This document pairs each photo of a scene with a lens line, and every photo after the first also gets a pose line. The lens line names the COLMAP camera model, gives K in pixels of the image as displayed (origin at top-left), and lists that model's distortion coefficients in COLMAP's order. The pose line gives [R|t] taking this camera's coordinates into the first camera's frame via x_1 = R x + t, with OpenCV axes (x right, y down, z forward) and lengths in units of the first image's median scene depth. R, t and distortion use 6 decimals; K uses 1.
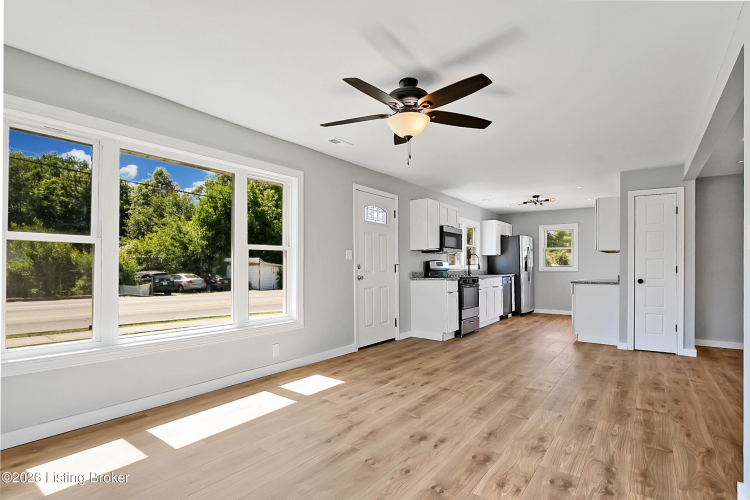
lens RADIAL K [[377.6, 0, 375.5], [0, 377.6, 262.7], [0, 0, 1]] dist [-0.000496, -0.000343]
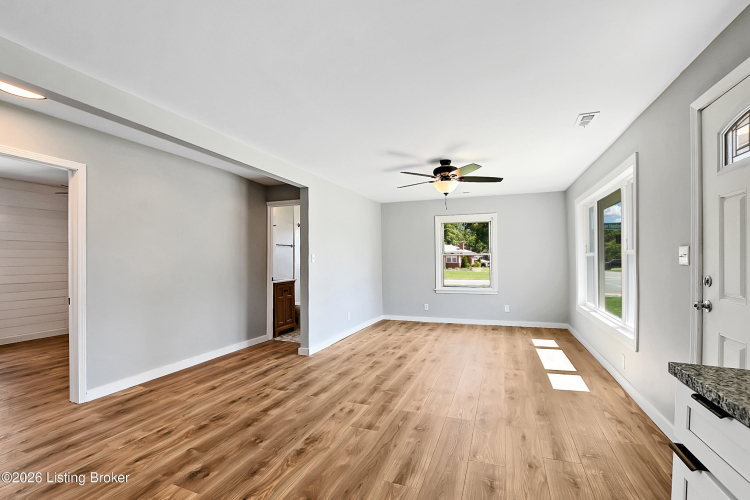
lens RADIAL K [[333.2, 0, 375.4], [0, 333.2, 264.0], [0, 0, 1]] dist [-0.000090, -0.000019]
pose [[-0.962118, -0.003545, -0.272610, 0.674102], [-0.003291, 0.999994, -0.001389, -0.009876], [0.272613, -0.000439, -0.962124, 1.982236]]
